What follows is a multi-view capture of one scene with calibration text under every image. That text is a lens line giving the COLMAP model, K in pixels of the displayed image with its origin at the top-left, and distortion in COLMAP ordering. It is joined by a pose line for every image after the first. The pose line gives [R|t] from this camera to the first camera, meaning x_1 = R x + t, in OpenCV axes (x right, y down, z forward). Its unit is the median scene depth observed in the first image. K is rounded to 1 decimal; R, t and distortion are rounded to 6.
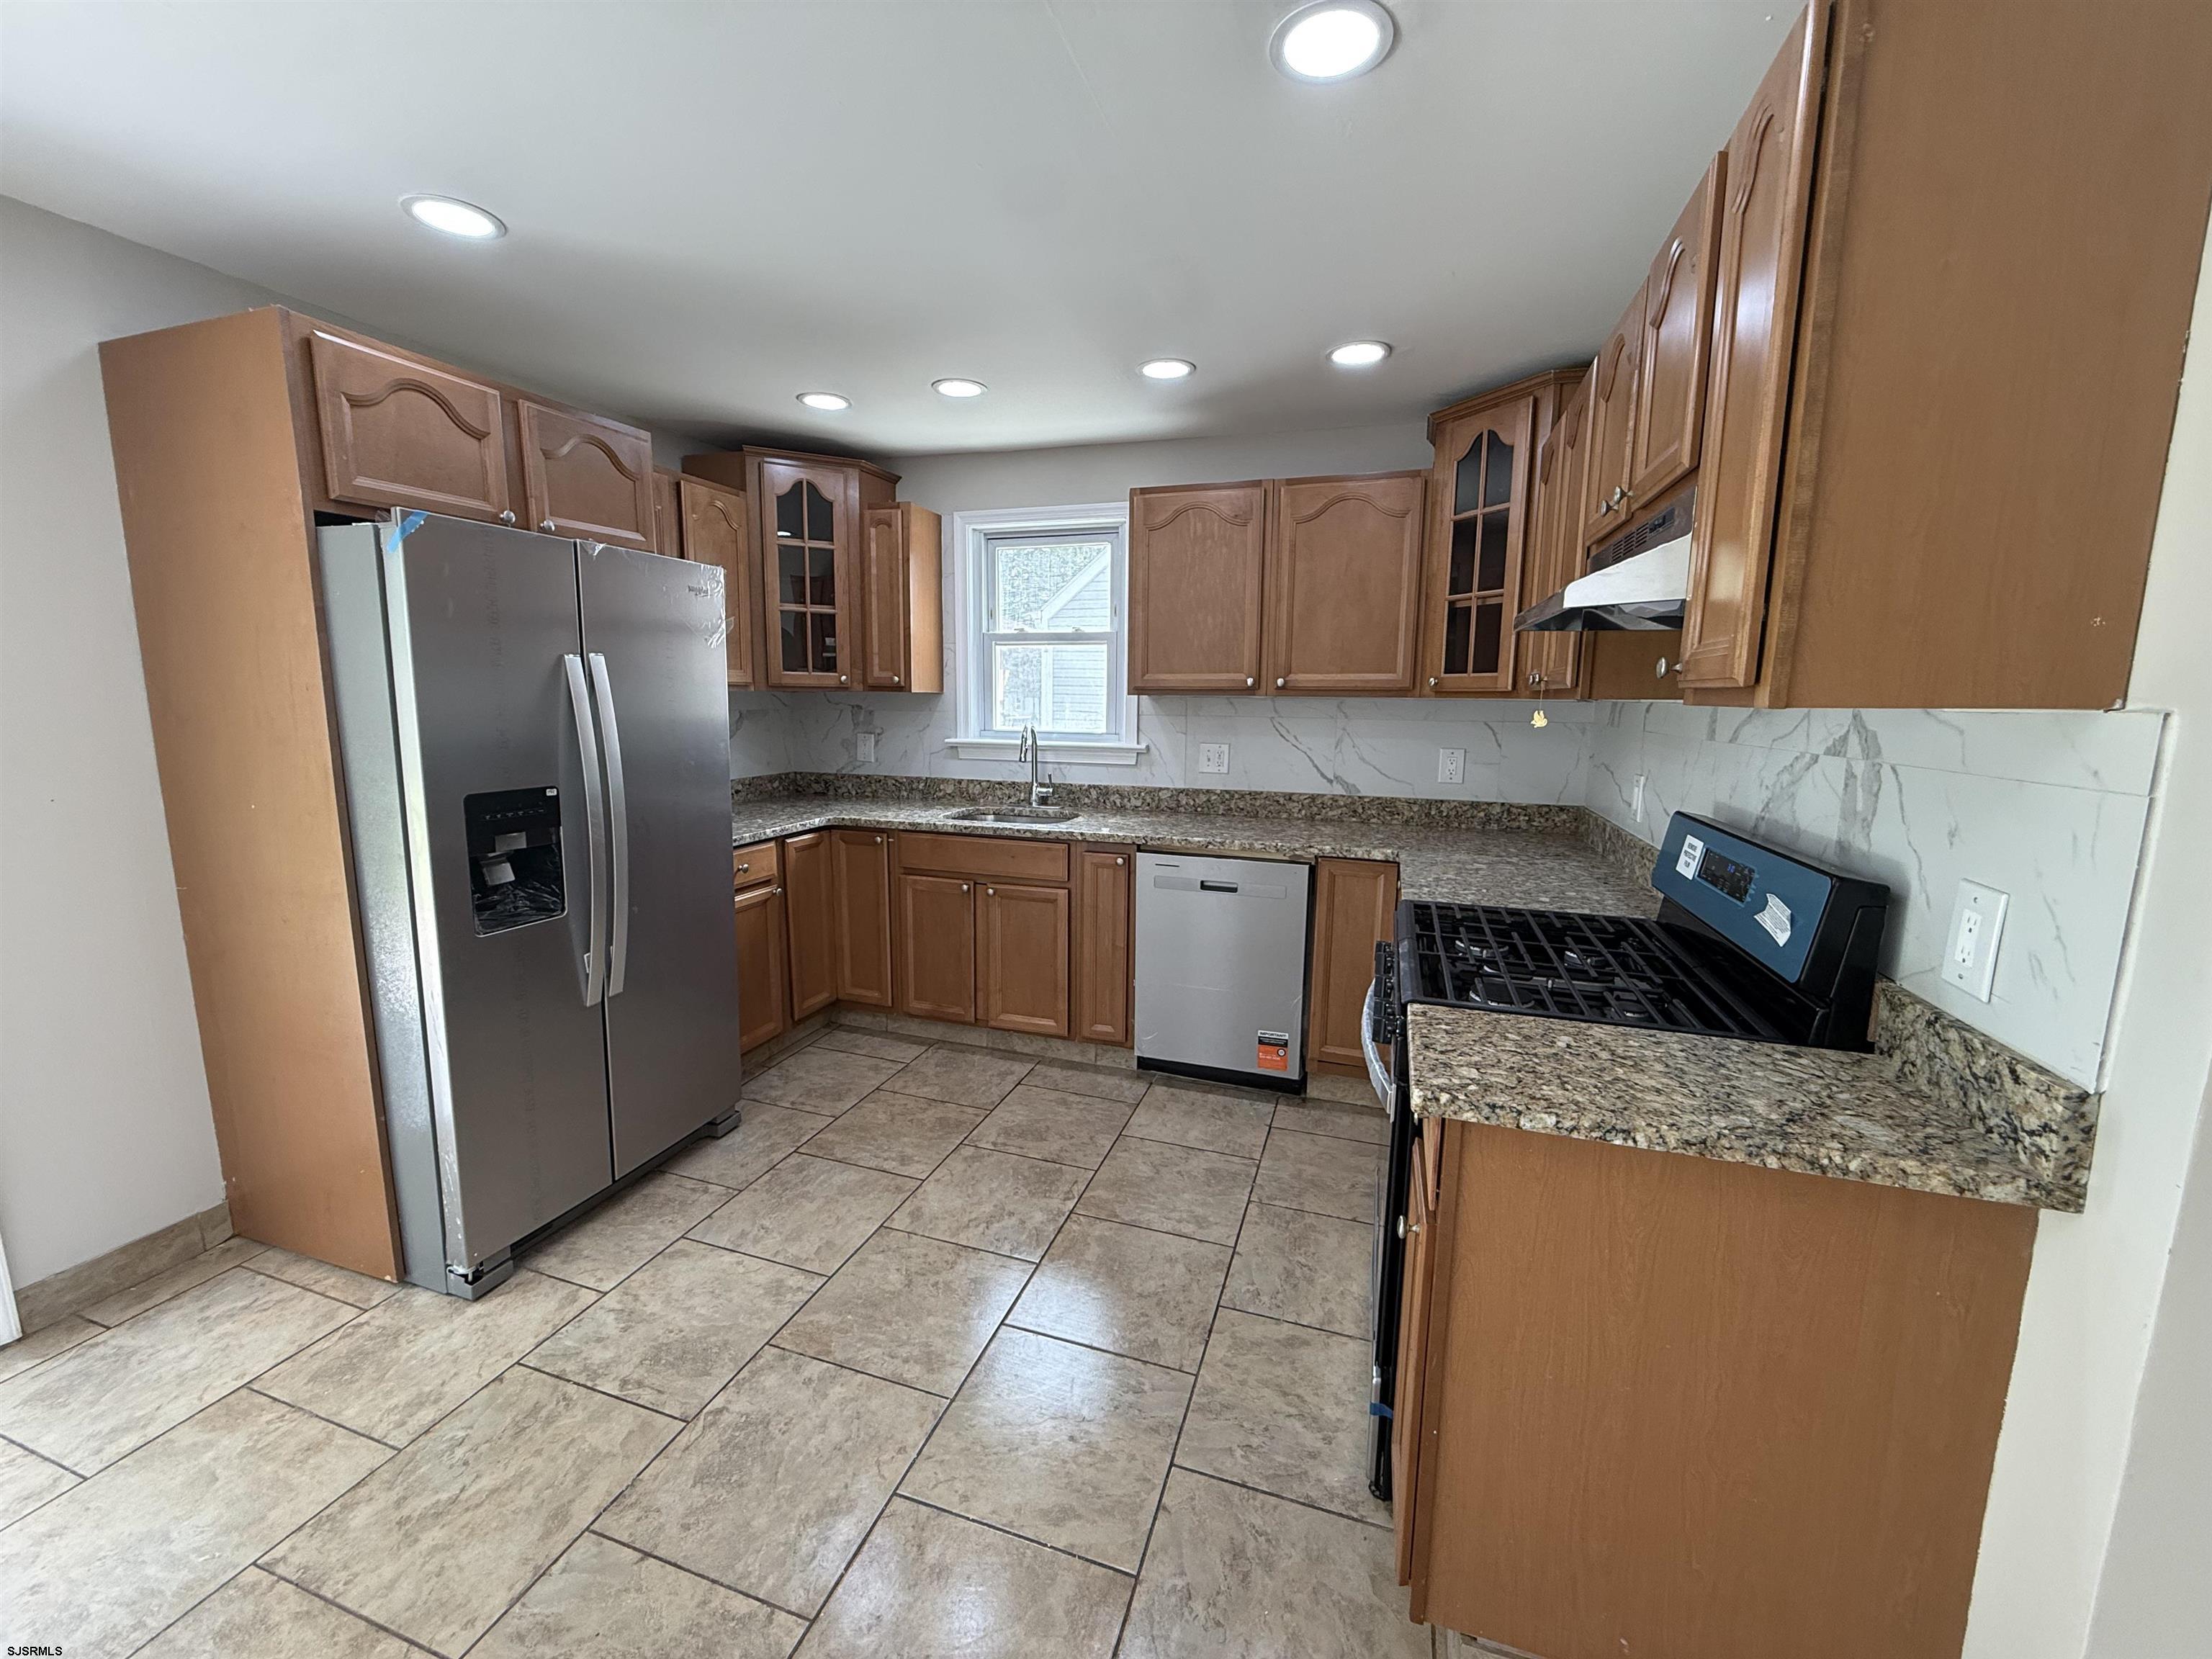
lens RADIAL K [[881.0, 0, 1102.5], [0, 881.0, 829.4], [0, 0, 1]] dist [0.000130, -0.000143]
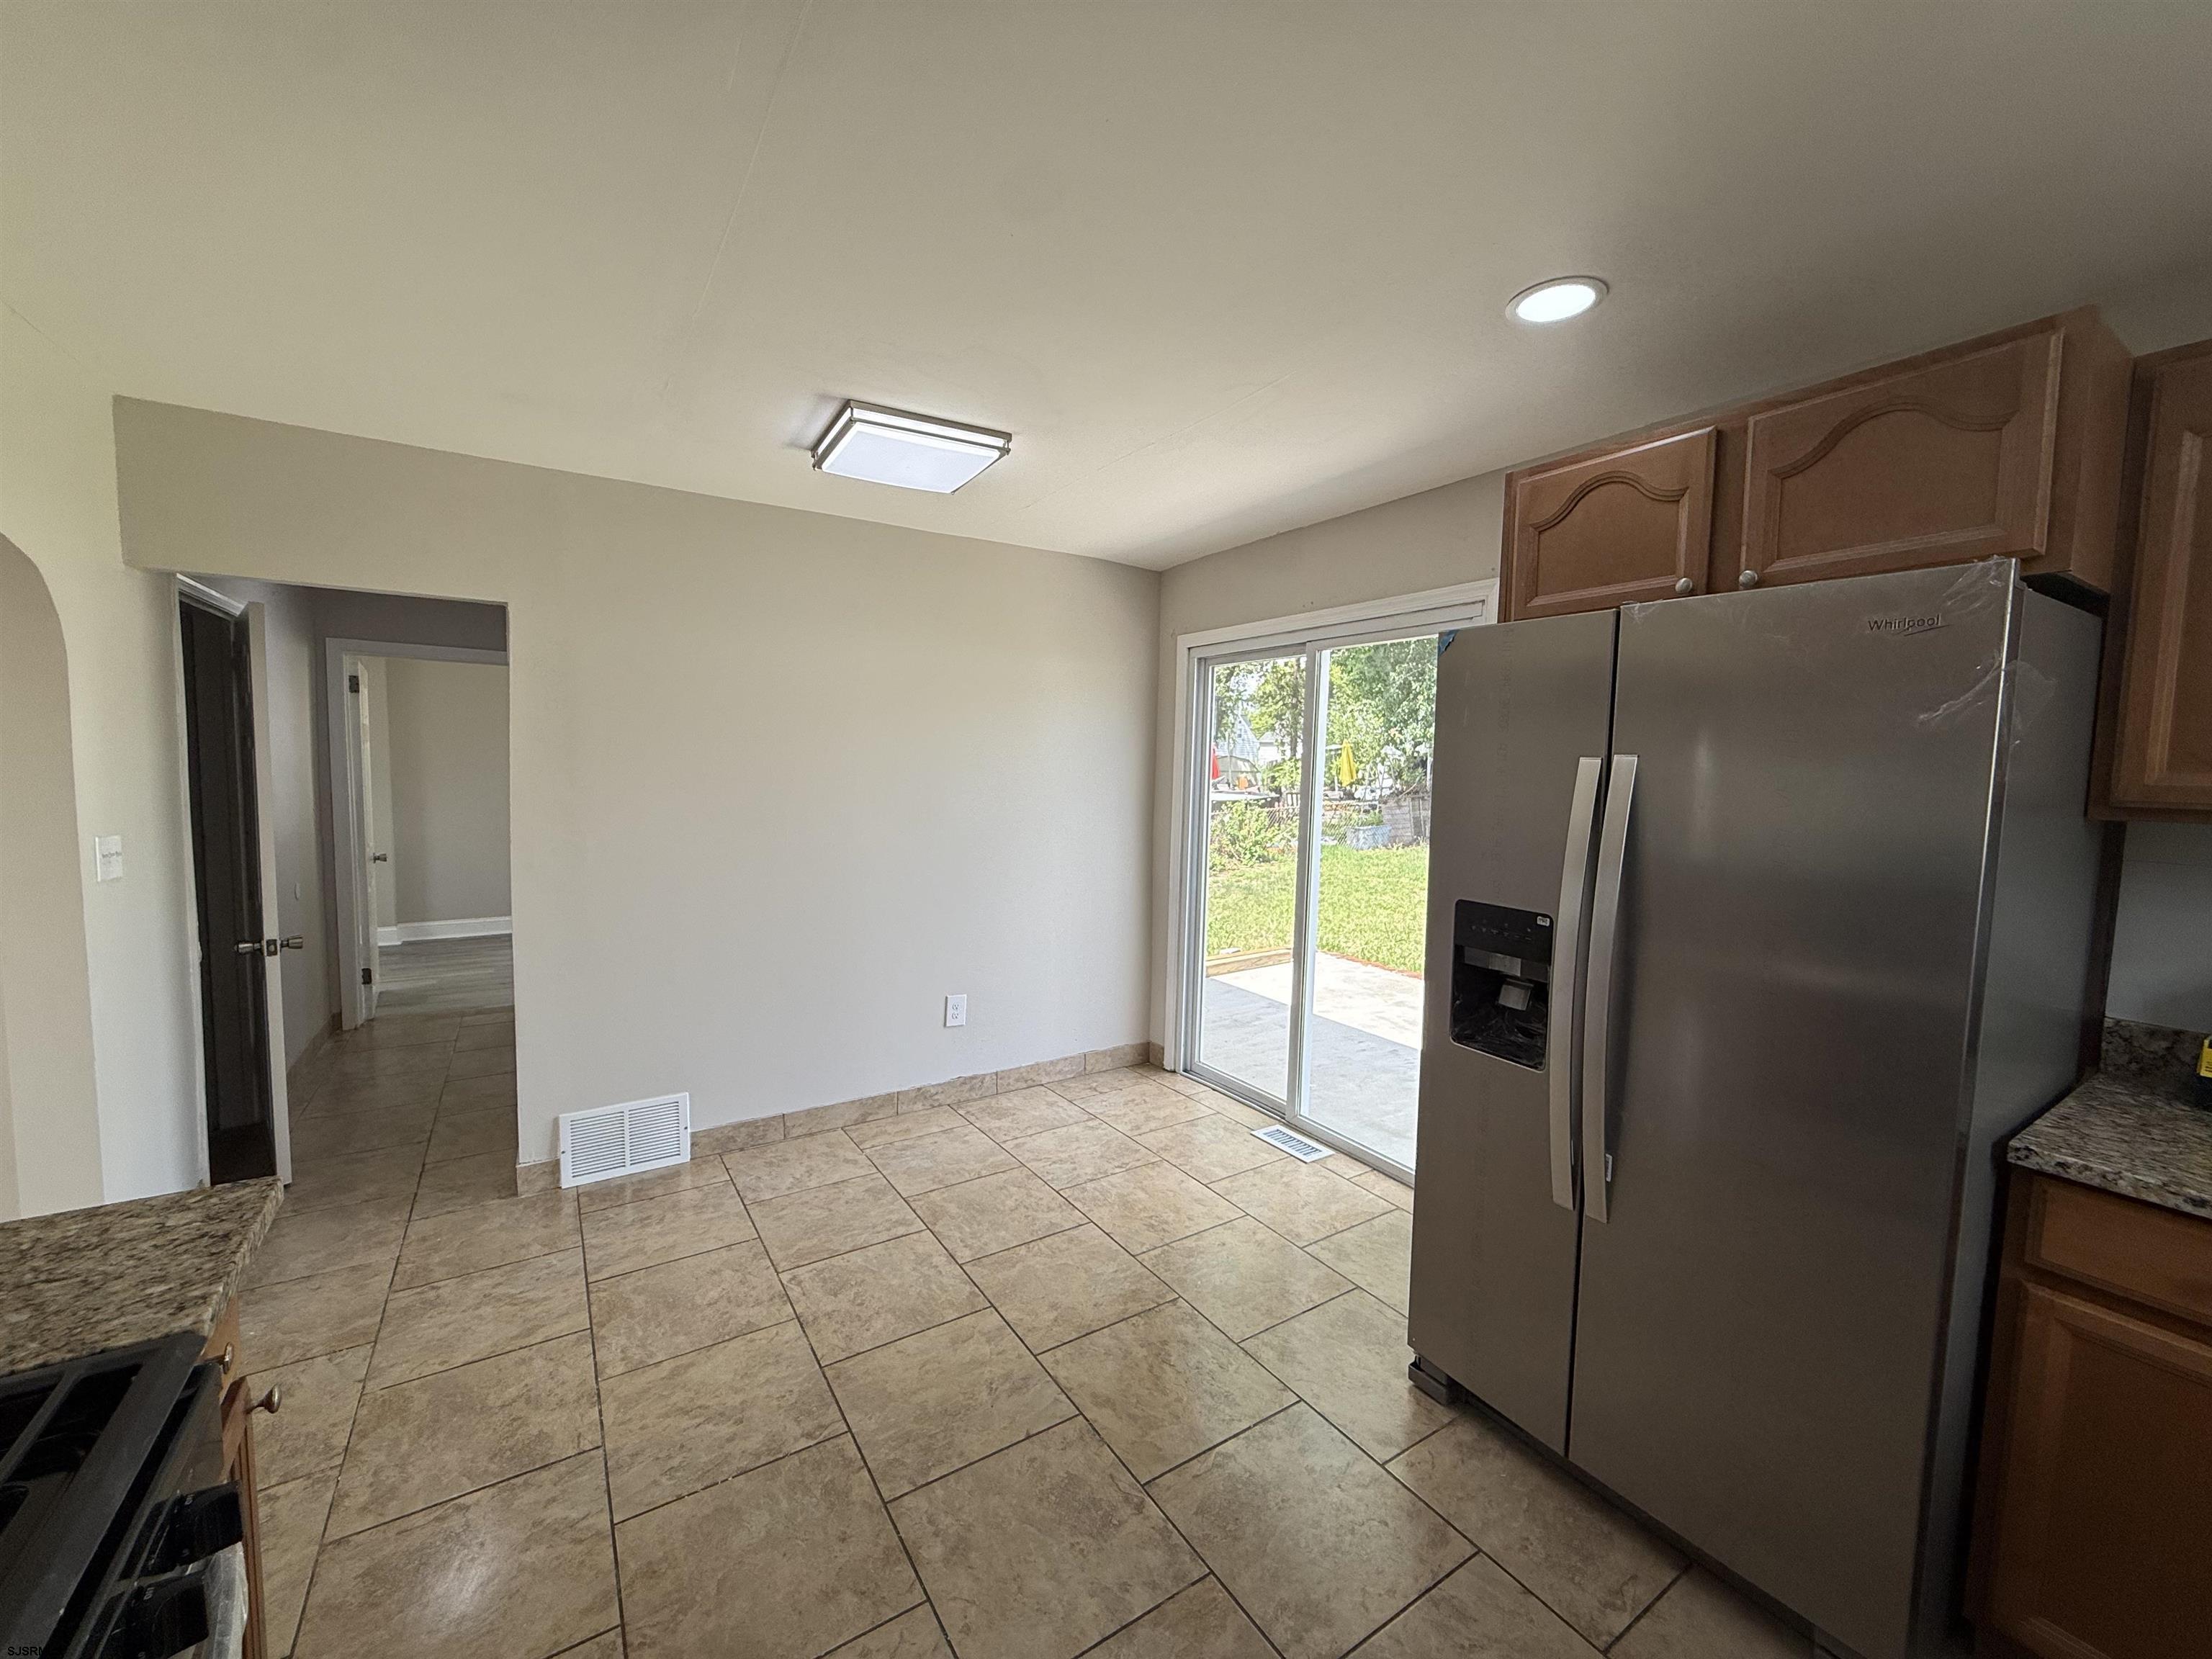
lens RADIAL K [[881.0, 0, 1104.4], [0, 881.0, 829.2], [0, 0, 1]] dist [0.000130, -0.000143]
pose [[-0.628235, 0.036921, -0.777147, 0.267366], [-0.148956, 0.974688, 0.166720, -0.196756], [0.763631, 0.220500, -0.606833, 1.125903]]
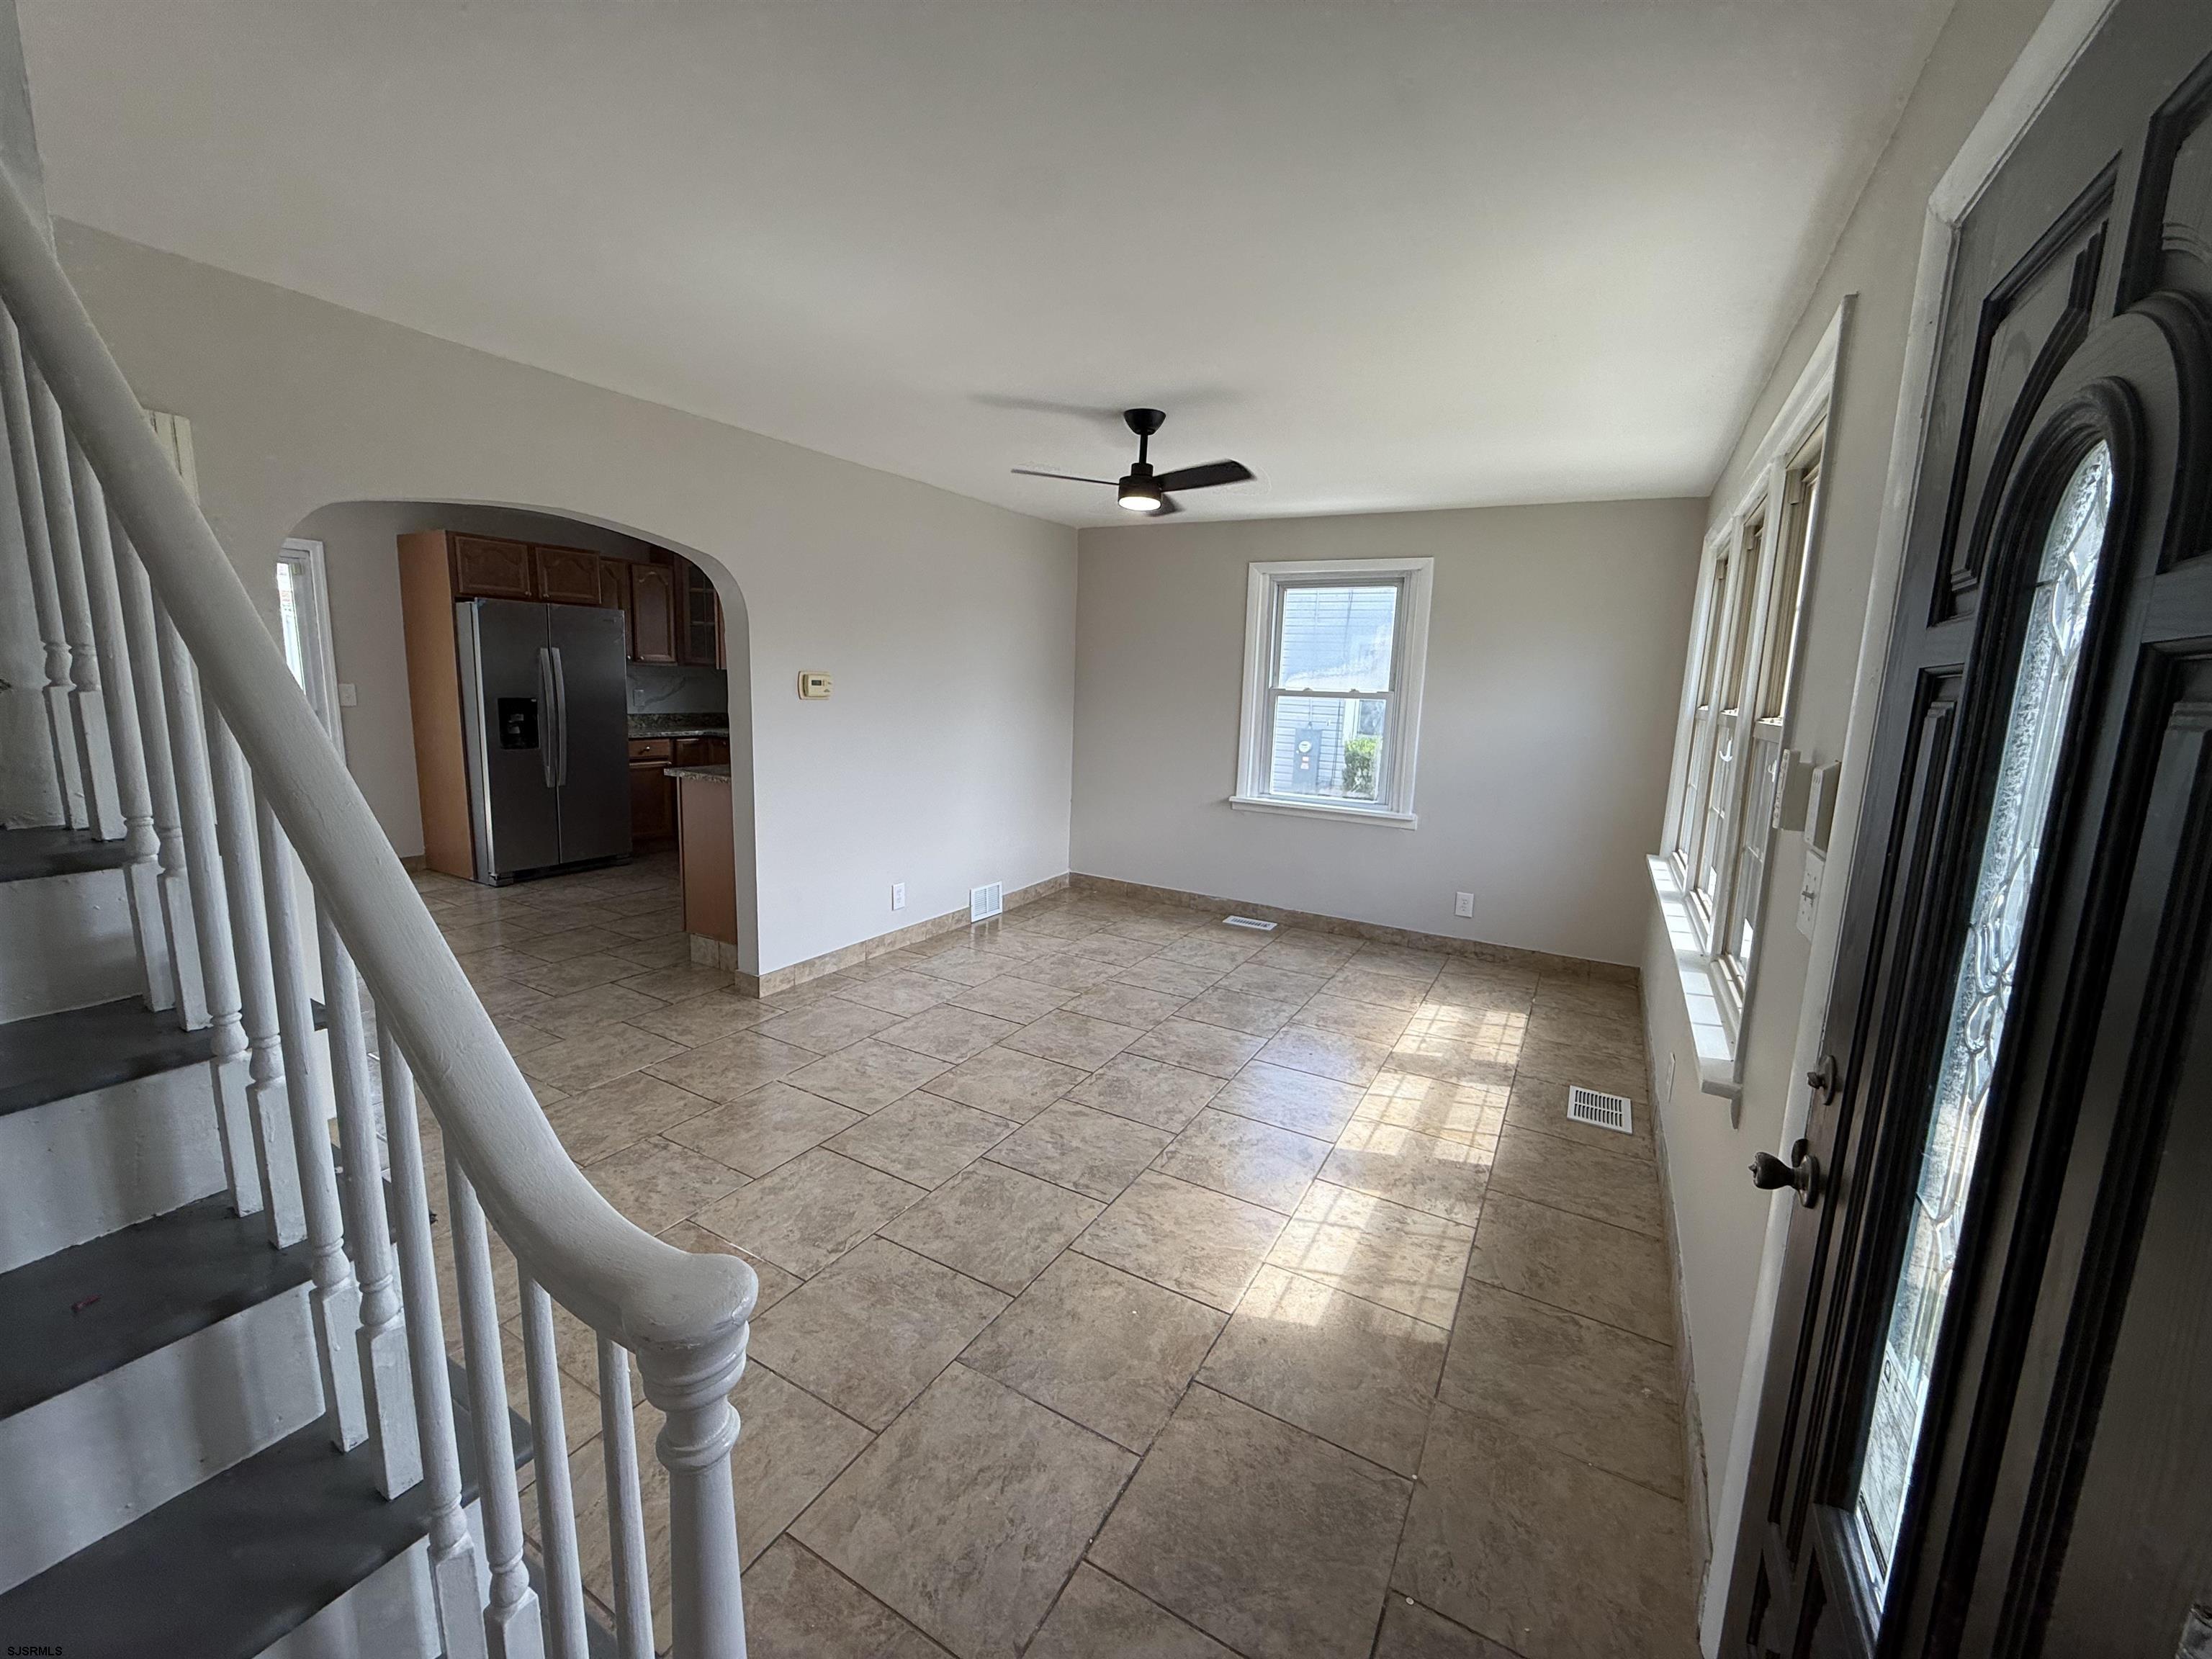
lens RADIAL K [[881.0, 0, 1105.9], [0, 881.0, 826.5], [0, 0, 1]] dist [0.000130, -0.000143]
pose [[0.980656, 0.055780, -0.187625, 1.496834], [-0.054594, 0.998443, 0.011489, 0.201355], [0.187974, -0.001024, 0.982174, -1.206951]]
